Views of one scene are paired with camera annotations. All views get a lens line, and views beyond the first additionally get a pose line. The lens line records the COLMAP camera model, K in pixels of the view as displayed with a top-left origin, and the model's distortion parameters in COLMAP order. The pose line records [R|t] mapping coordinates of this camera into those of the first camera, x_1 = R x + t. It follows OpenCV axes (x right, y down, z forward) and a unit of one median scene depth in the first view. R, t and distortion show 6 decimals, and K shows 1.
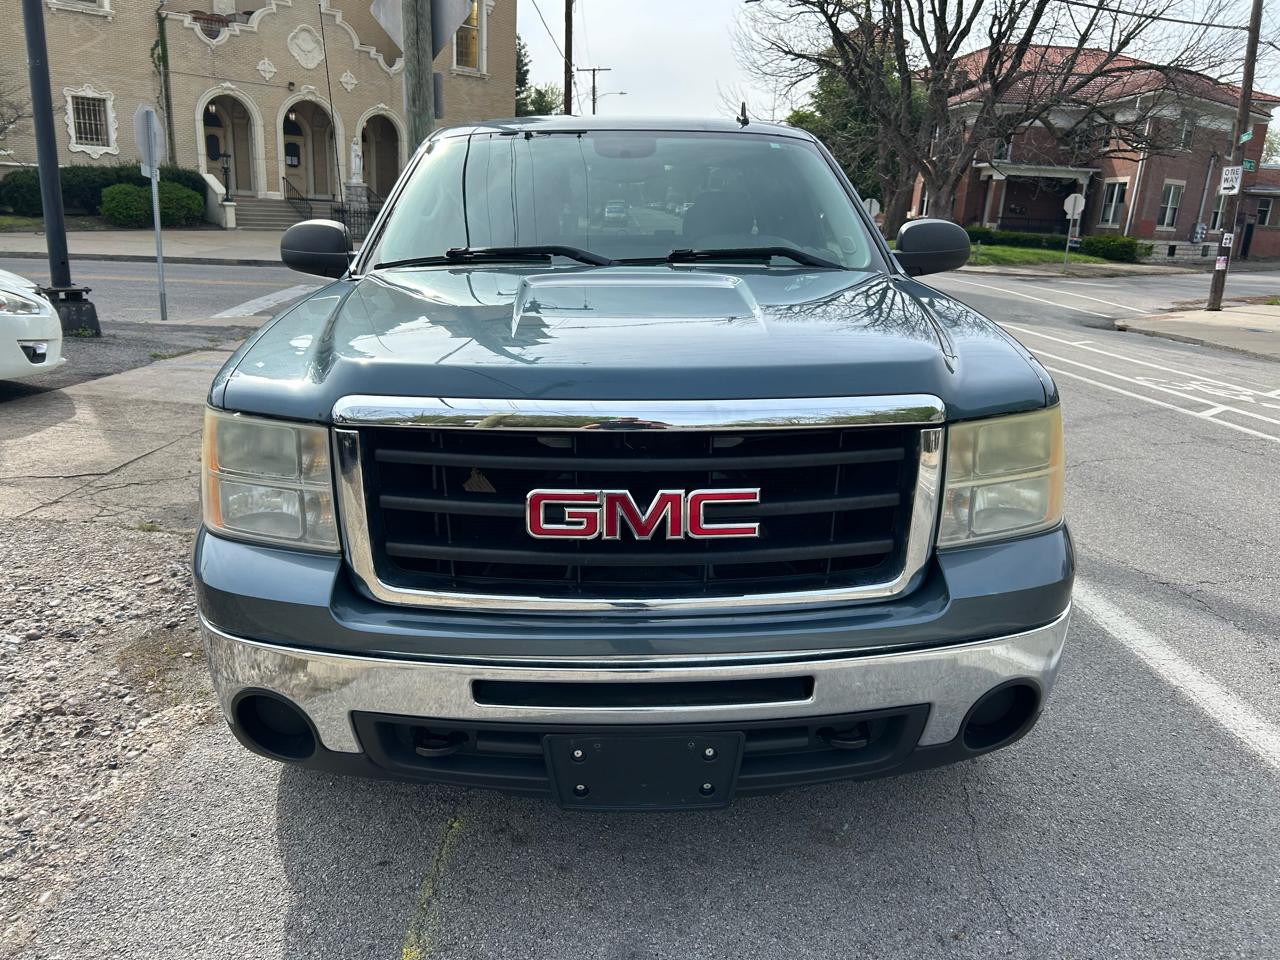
lens RADIAL K [[944.7, 0, 640.0], [0, 944.7, 480.0], [0, 0, 1]] dist [0.092360, -0.089873]
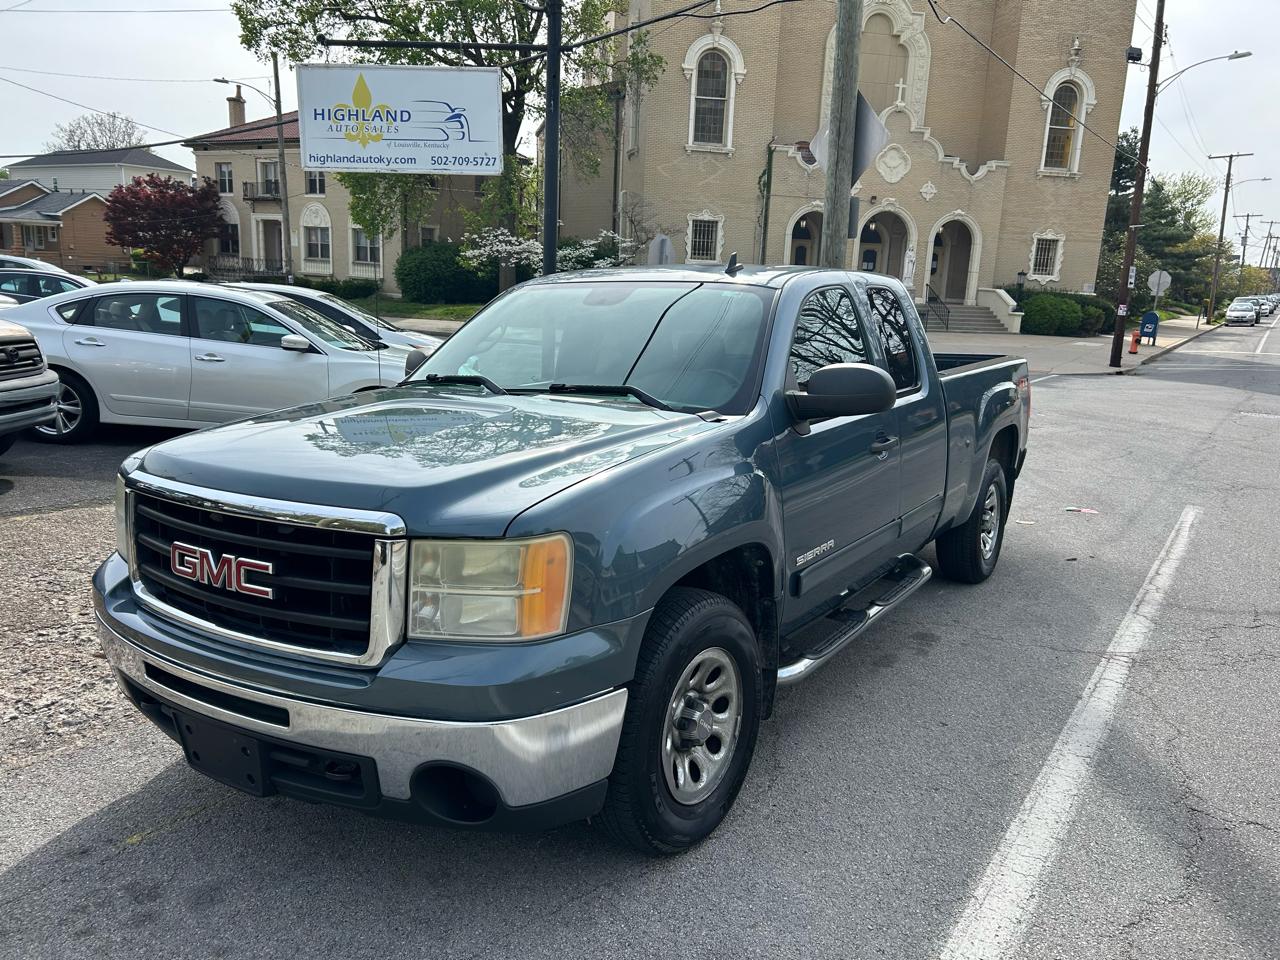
lens RADIAL K [[956.2, 0, 653.0], [0, 956.2, 481.1], [0, 0, 1]] dist [0.045542, -0.047906]
pose [[0.833755, 0.105488, -0.541964, 0.056357], [-0.157159, 0.986317, -0.049796, -0.005373], [0.529295, 0.126692, 0.838925, 0.004024]]
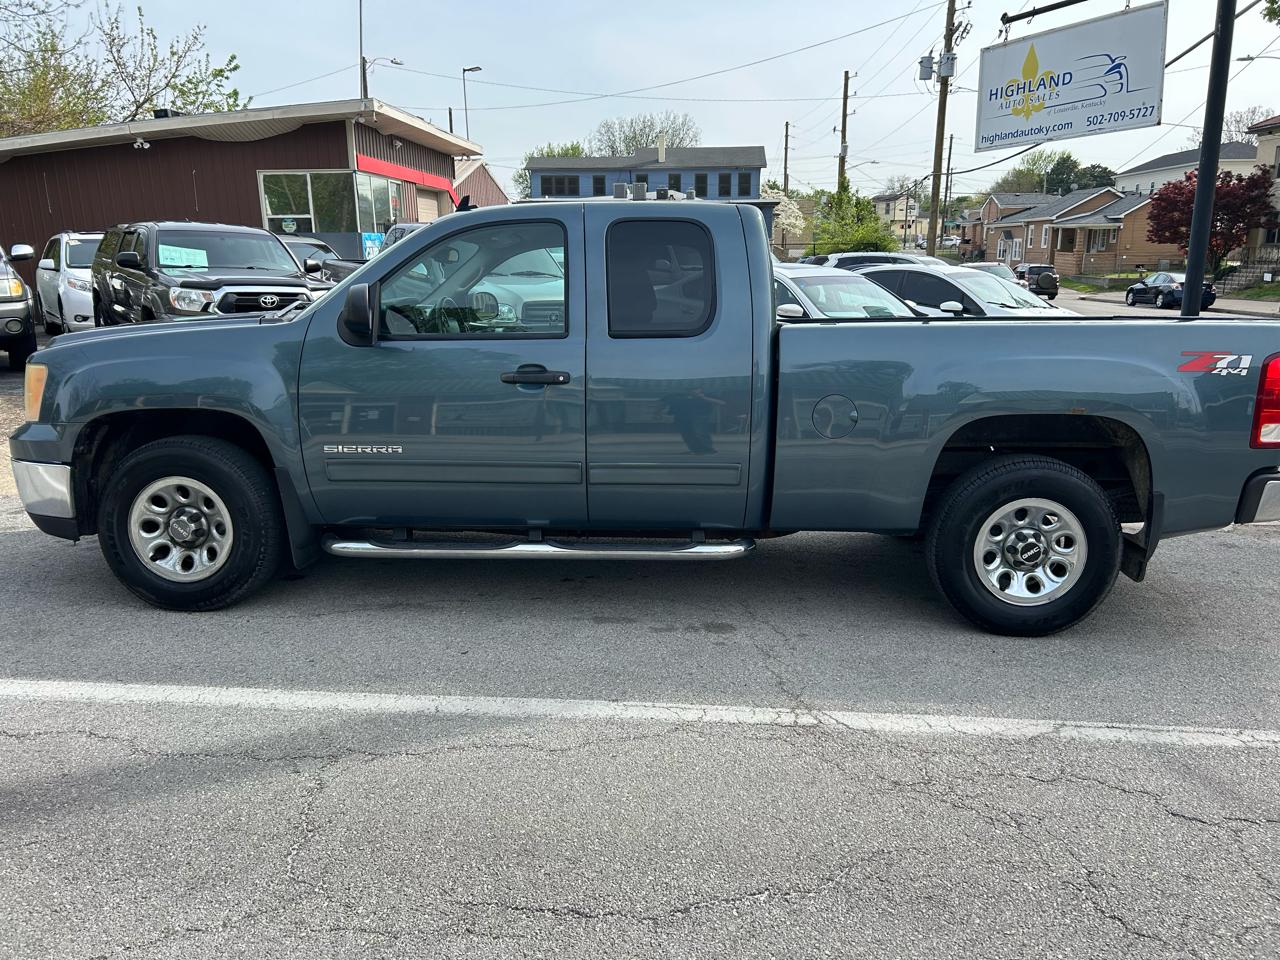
lens RADIAL K [[958.4, 0, 652.3], [0, 958.4, 473.1], [0, 0, 1]] dist [0.049489, -0.050346]
pose [[-0.056437, 0.176619, -0.982660, 0.119689], [-0.274936, 0.943426, 0.185358, -0.030072], [0.959805, 0.280630, -0.004685, 0.114085]]
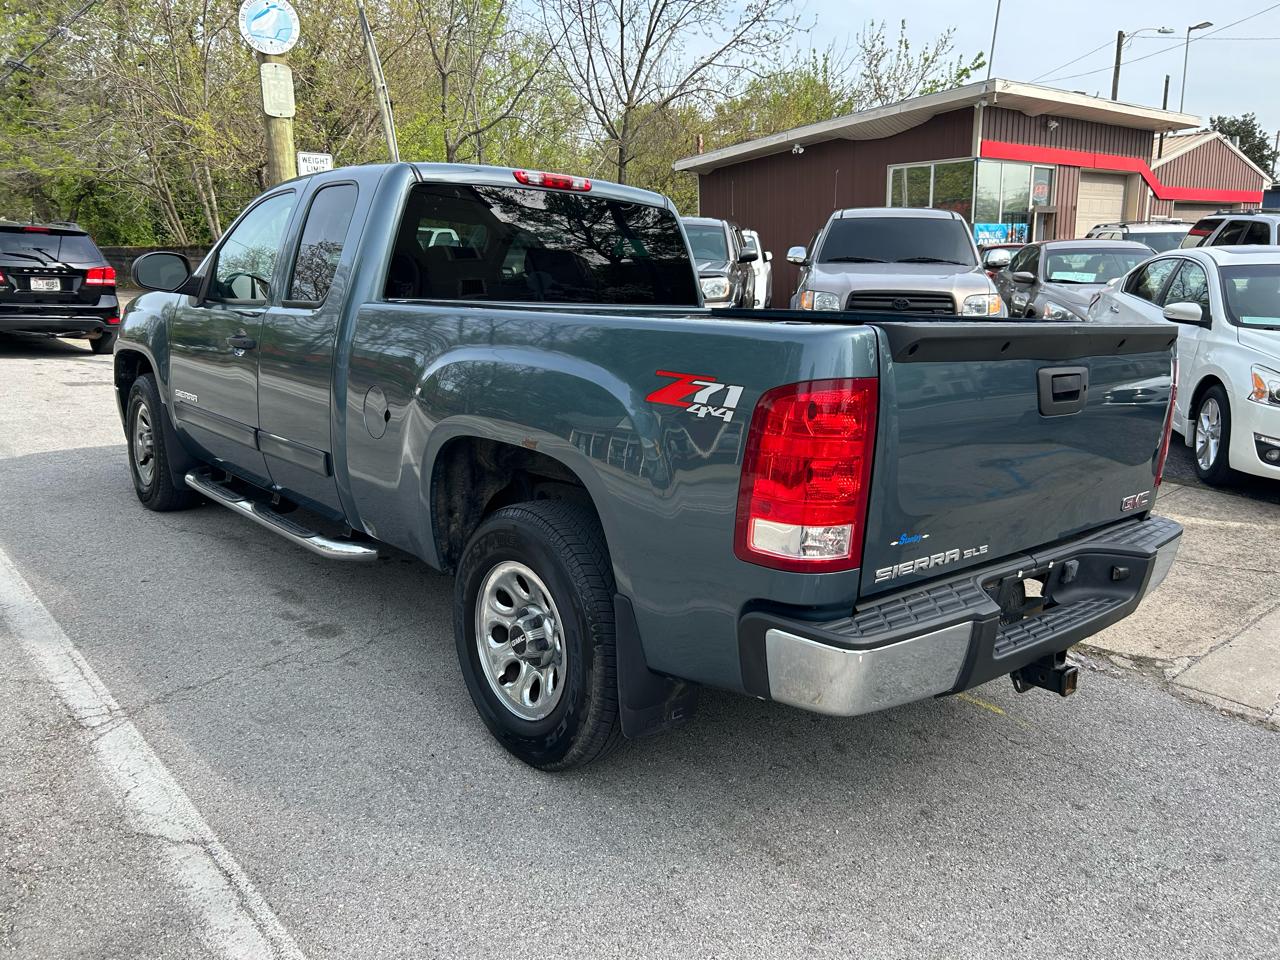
lens RADIAL K [[962.6, 0, 640.0], [0, 962.6, 480.0], [0, 0, 1]] dist [0.008870, -0.001633]
pose [[-0.760672, 0.107632, -0.640151, 0.057020], [-0.204882, 0.895942, 0.394095, -0.053932], [0.615956, 0.430933, -0.659466, 0.199246]]
